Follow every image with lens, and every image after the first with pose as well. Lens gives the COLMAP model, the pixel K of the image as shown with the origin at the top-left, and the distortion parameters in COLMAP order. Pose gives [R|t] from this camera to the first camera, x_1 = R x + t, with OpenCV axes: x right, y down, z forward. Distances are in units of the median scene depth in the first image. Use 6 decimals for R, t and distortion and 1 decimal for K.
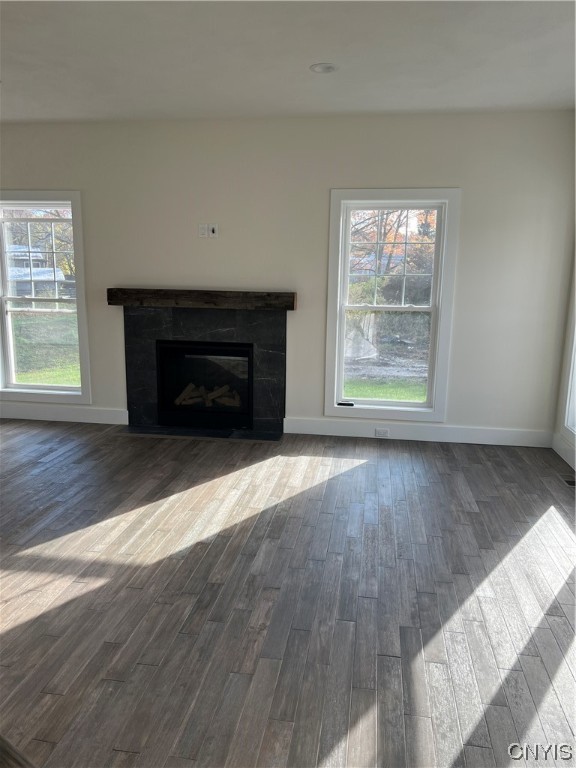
lens RADIAL K [[580.7, 0, 288.0], [0, 580.7, 384.0], [0, 0, 1]] dist [0.026666, -0.004289]
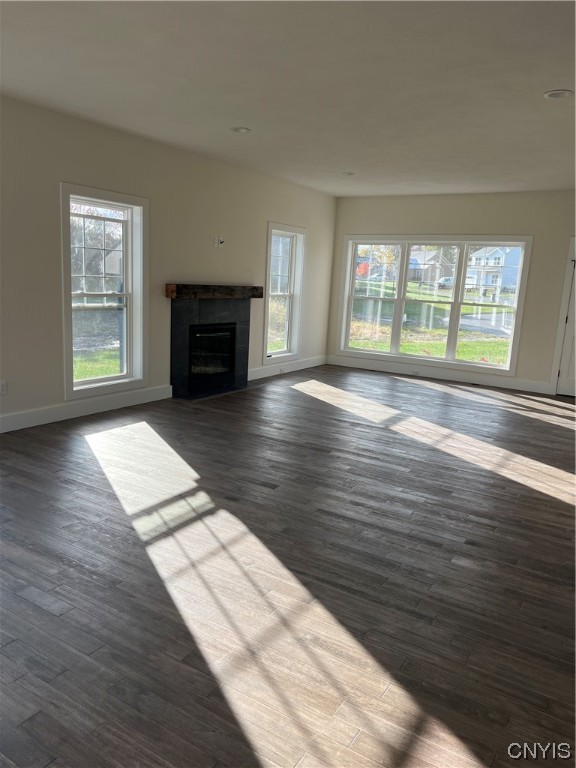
lens RADIAL K [[580.7, 0, 288.0], [0, 580.7, 384.0], [0, 0, 1]] dist [0.026666, -0.004289]
pose [[0.396331, -0.161842, 0.903731, -1.317695], [0.126057, 0.984611, 0.121044, -0.075554], [-0.909413, 0.065948, 0.410633, 0.298053]]
